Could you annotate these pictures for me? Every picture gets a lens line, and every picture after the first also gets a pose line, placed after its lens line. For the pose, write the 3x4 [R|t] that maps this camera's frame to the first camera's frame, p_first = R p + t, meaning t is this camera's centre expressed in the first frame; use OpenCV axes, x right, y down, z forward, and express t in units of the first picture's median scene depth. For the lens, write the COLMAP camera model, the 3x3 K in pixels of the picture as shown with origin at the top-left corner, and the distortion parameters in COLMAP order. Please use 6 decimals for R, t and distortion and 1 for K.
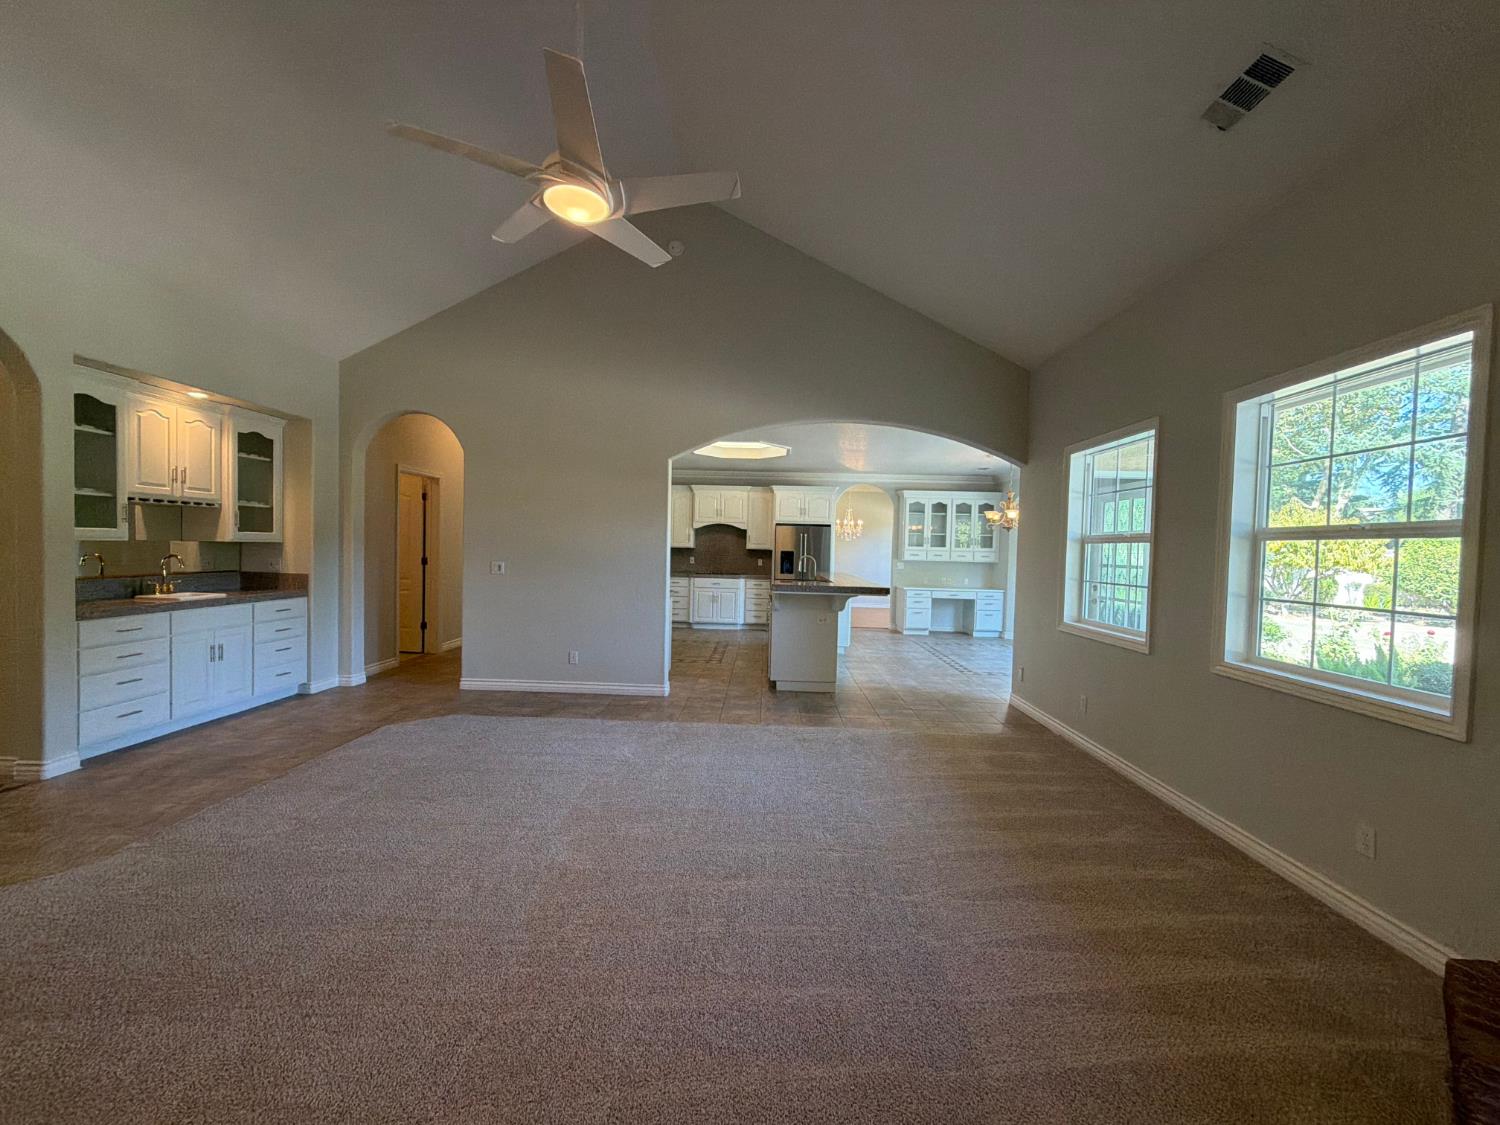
lens RADIAL K [[600.1, 0, 750.0], [0, 600.1, 562.5], [0, 0, 1]] dist [0.000589, 0.000404]
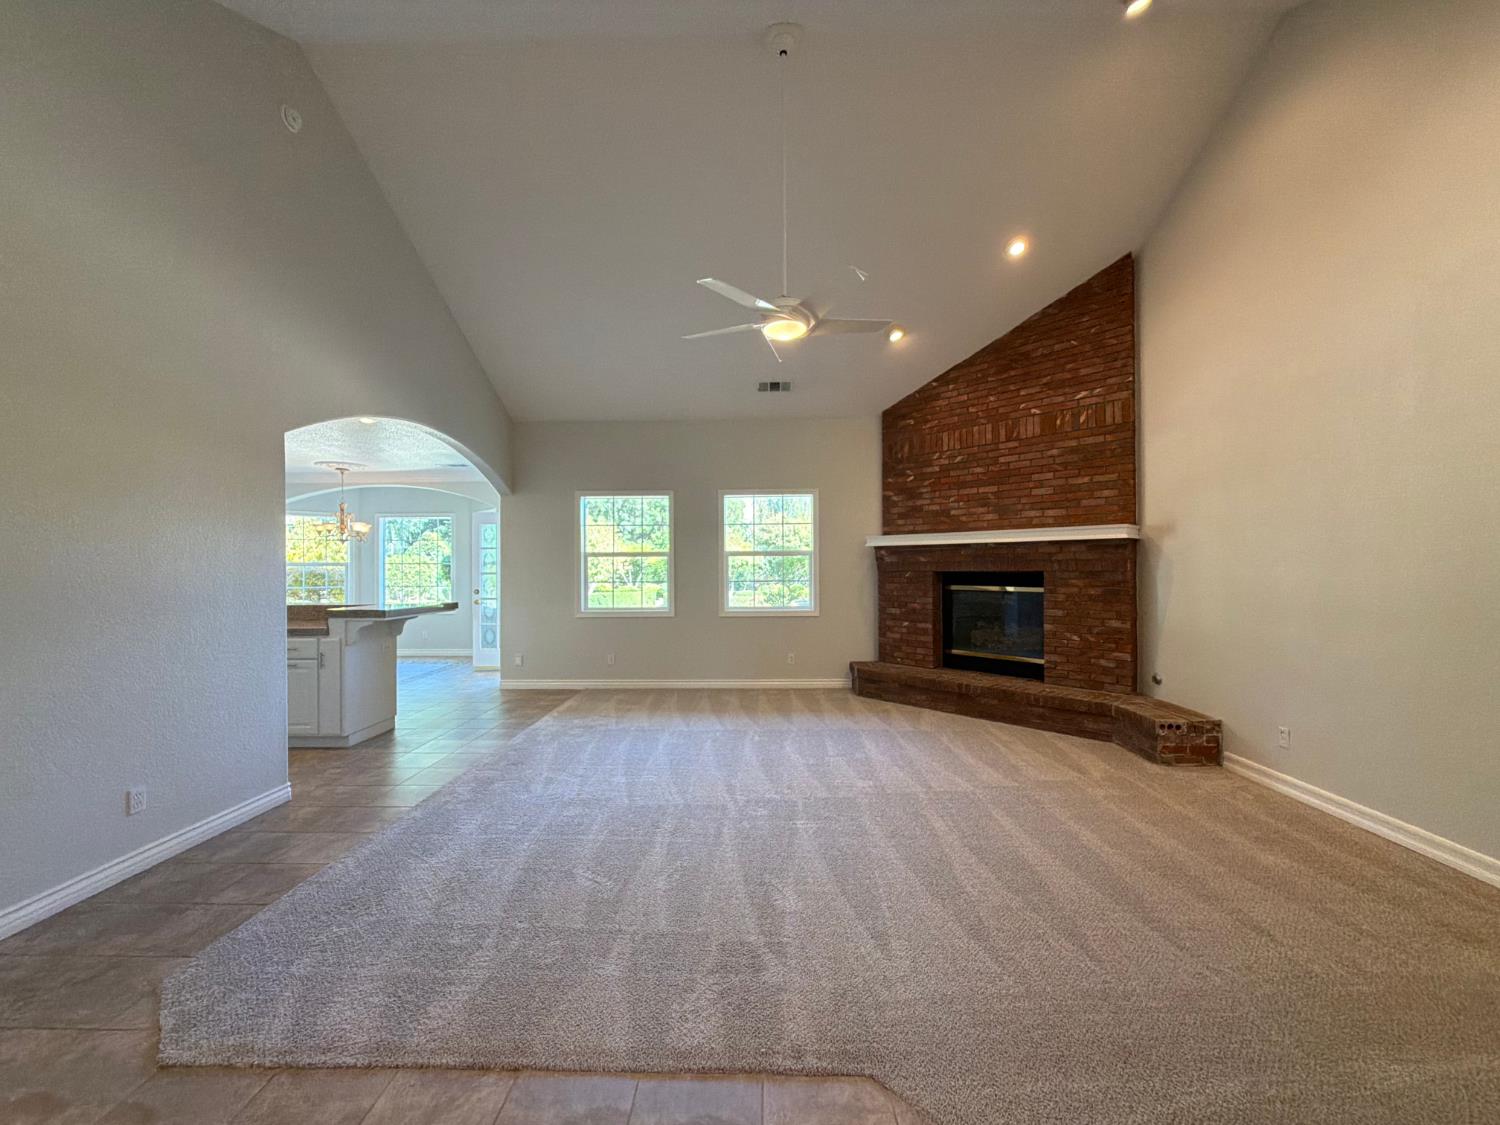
lens RADIAL K [[600.1, 0, 750.0], [0, 600.1, 562.5], [0, 0, 1]] dist [0.000589, 0.000404]
pose [[-0.001238, -0.020740, 0.999784, -0.799864], [0.030731, 0.999312, 0.020768, -0.031554], [-0.999527, 0.030750, -0.000600, 0.502130]]
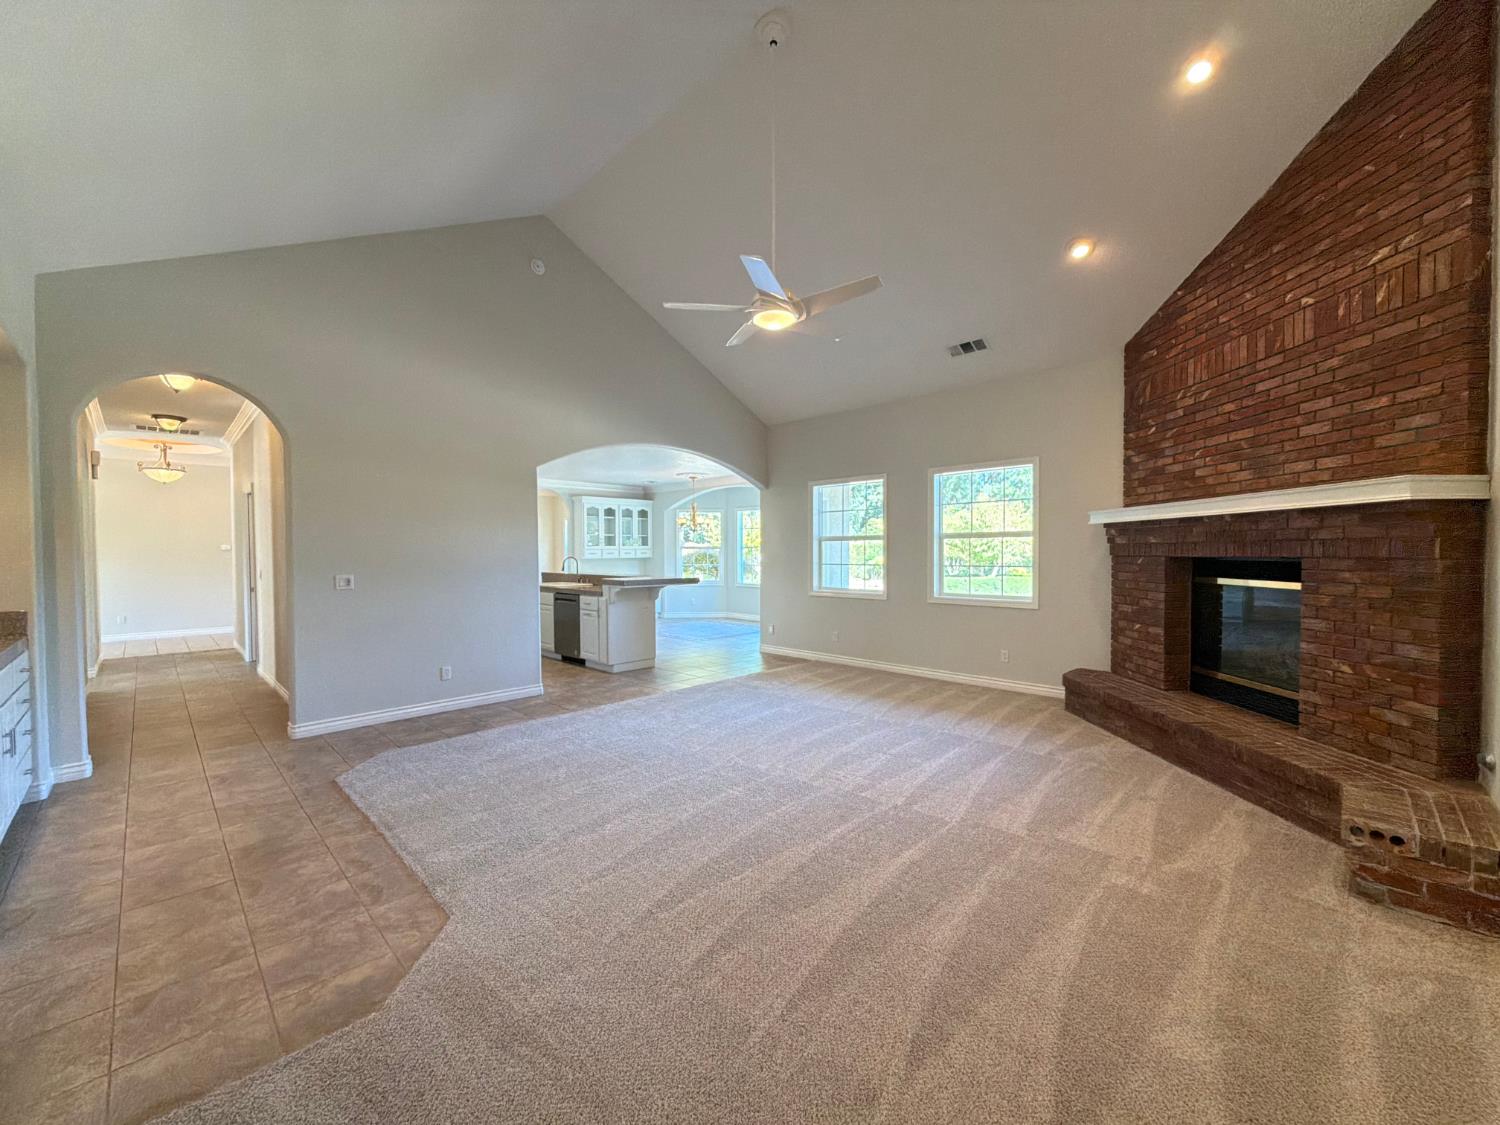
lens RADIAL K [[600.1, 0, 750.0], [0, 600.1, 562.5], [0, 0, 1]] dist [0.000589, 0.000404]
pose [[0.683159, -0.043369, 0.728981, -0.656672], [0.041019, 0.998938, 0.020989, -0.013567], [-0.729117, 0.015563, 0.684212, 0.016140]]
